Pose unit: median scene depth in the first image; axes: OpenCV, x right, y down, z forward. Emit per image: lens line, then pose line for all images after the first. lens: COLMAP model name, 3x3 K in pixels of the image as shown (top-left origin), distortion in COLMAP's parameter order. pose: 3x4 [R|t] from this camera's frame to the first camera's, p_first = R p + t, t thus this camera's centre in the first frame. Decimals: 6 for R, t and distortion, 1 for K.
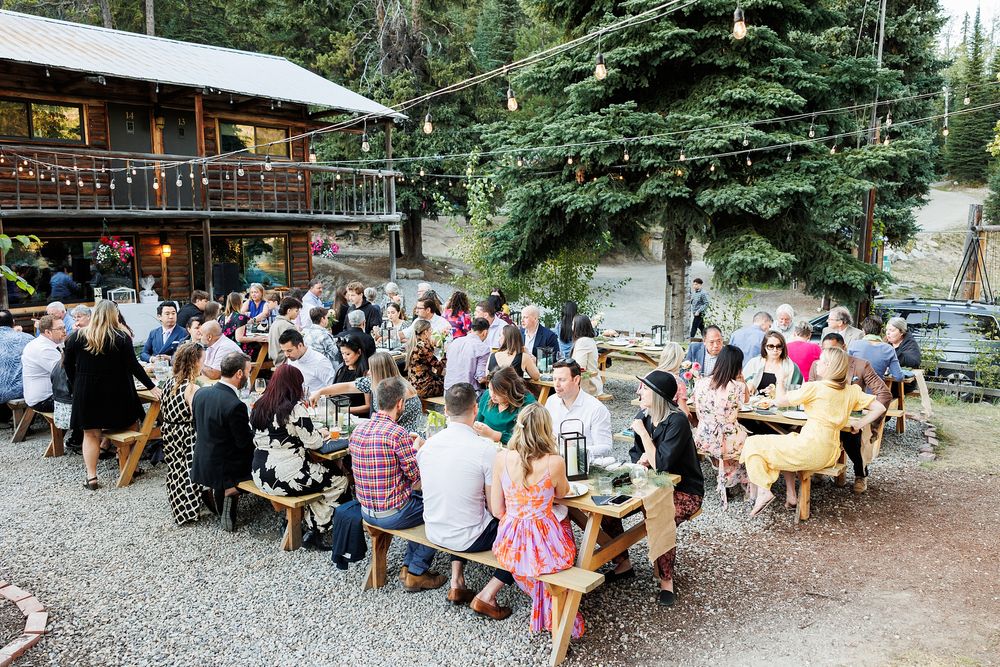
lens RADIAL K [[816.5, 0, 498.9], [0, 816.5, 325.7], [0, 0, 1]] dist [0.007240, 0.012511]
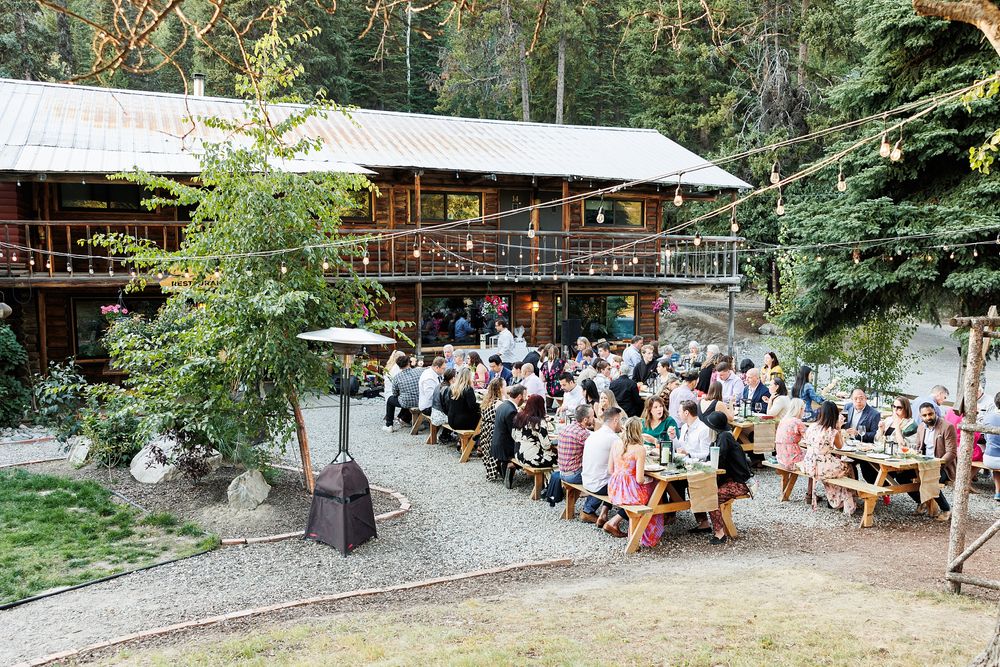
lens RADIAL K [[816.5, 0, 499.6], [0, 816.5, 336.5], [0, 0, 1]] dist [0.007240, 0.012511]
pose [[0.897470, 0.041552, -0.439114, 0.158207], [-0.062728, 0.997458, -0.033819, -0.002834], [0.436592, 0.057896, 0.897795, -0.226379]]
